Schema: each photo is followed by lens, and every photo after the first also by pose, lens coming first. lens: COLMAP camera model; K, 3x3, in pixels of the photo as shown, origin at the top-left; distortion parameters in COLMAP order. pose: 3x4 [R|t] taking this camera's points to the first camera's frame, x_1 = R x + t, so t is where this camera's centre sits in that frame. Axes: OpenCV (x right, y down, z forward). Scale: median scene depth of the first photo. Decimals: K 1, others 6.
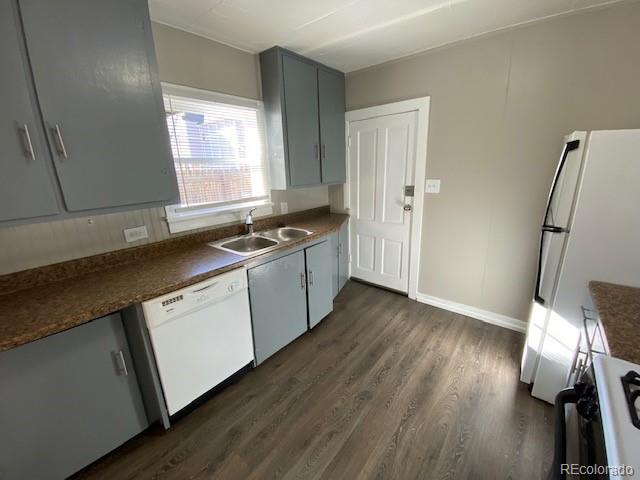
lens RADIAL K [[259.9, 0, 319.1], [0, 259.9, 238.7], [0, 0, 1]] dist [0.027711, -0.024395]
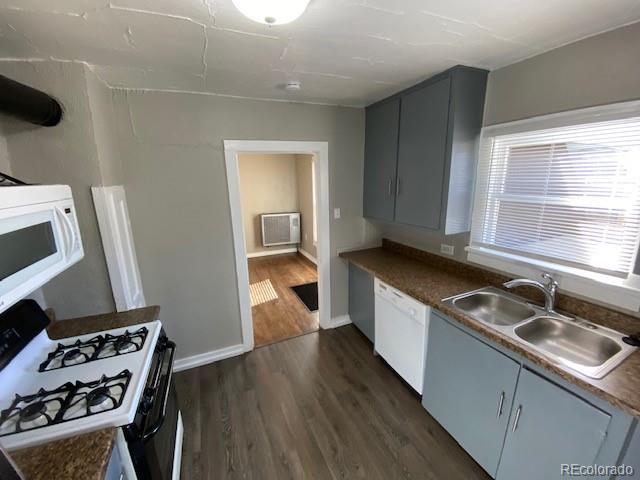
lens RADIAL K [[259.9, 0, 319.1], [0, 259.9, 238.7], [0, 0, 1]] dist [0.027711, -0.024395]
pose [[-0.444591, 0.244065, -0.861842, 0.549495], [-0.202922, 0.909704, 0.362299, -0.318674], [0.872446, 0.335962, -0.354920, 0.684731]]
